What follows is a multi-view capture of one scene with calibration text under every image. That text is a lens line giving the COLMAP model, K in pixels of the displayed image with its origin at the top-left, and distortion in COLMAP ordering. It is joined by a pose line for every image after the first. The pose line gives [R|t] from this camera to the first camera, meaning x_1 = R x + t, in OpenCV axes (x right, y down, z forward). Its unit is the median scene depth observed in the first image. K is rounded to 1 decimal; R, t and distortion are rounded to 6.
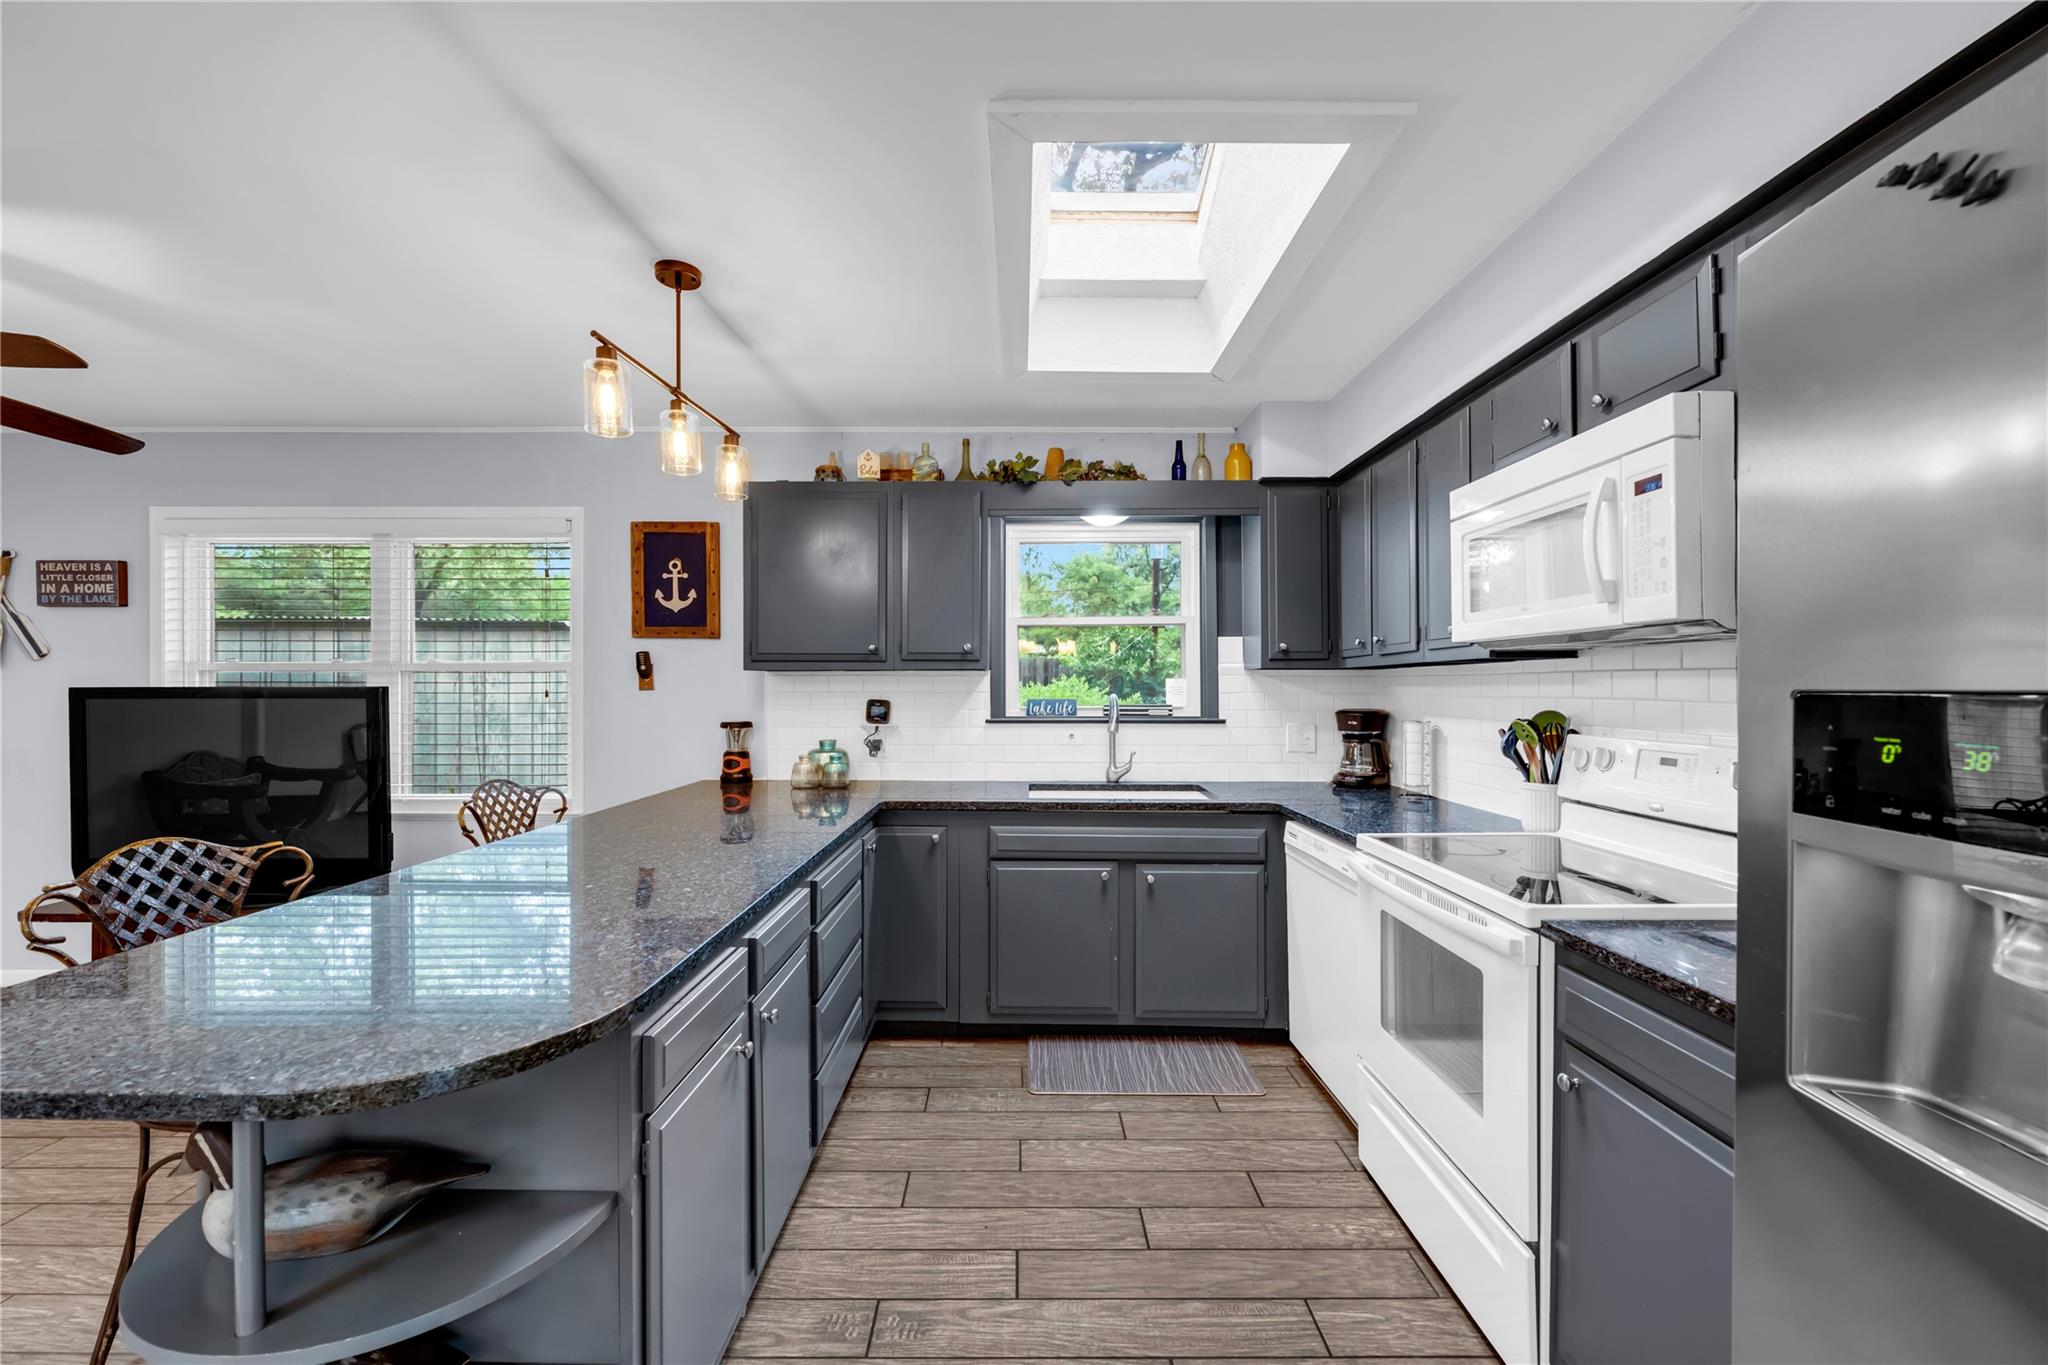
lens RADIAL K [[814.2, 0, 1020.6], [0, 814.2, 688.2], [0, 0, 1]] dist [-0.006587, 0.001163]
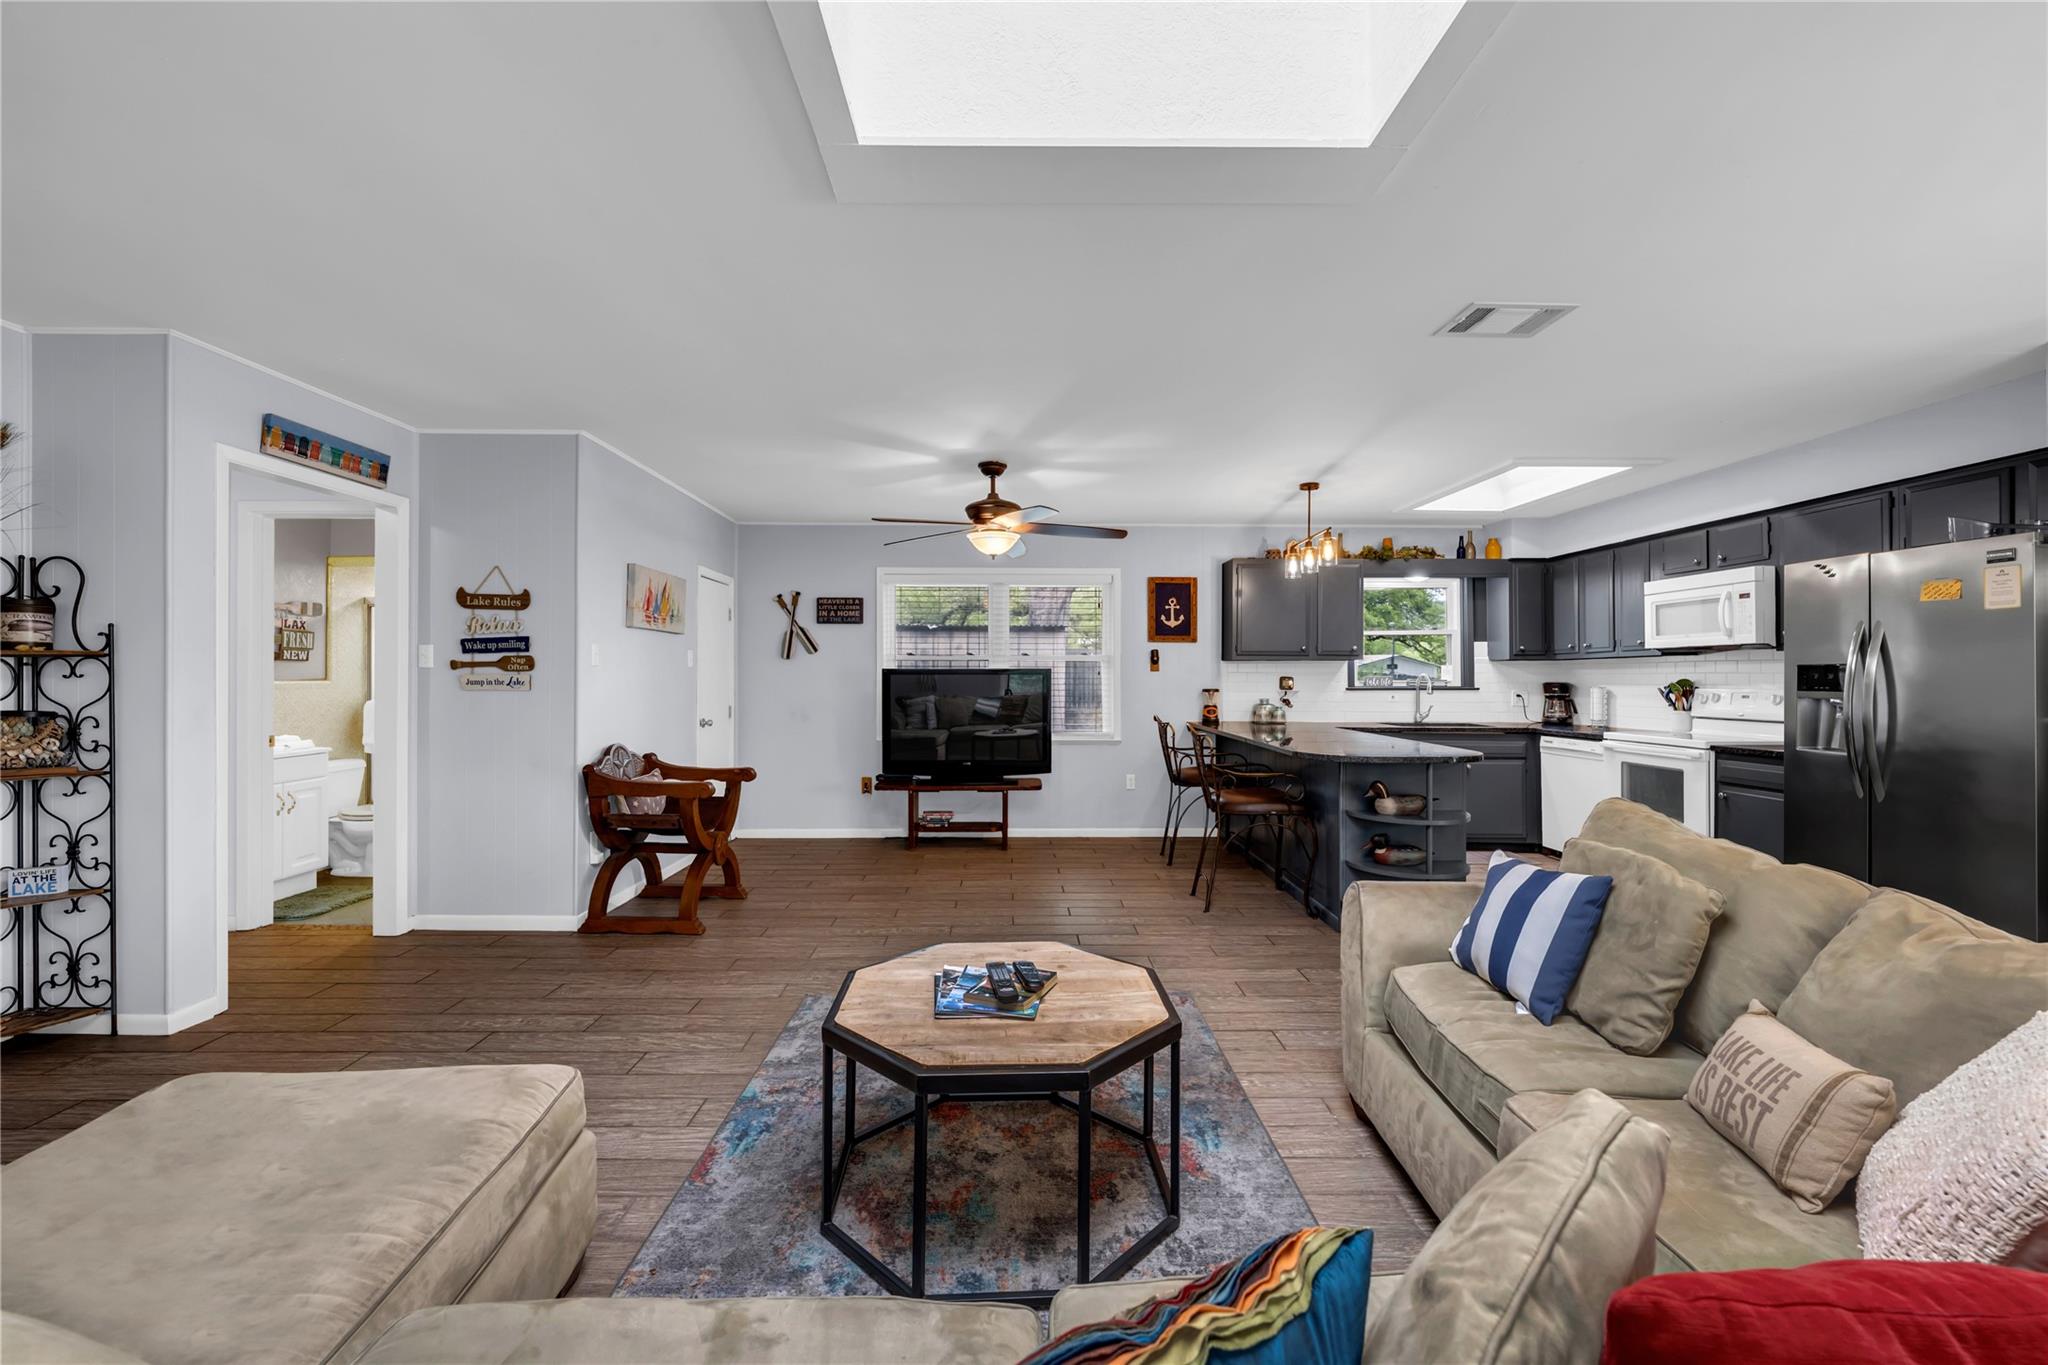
lens RADIAL K [[814.2, 0, 1019.0], [0, 814.2, 677.5], [0, 0, 1]] dist [-0.006587, 0.001163]
pose [[0.999991, 0.001575, 0.004021, -0.778741], [-0.001570, 0.999998, -0.001299, 0.019529], [-0.004023, 0.001292, 0.999991, -0.800985]]
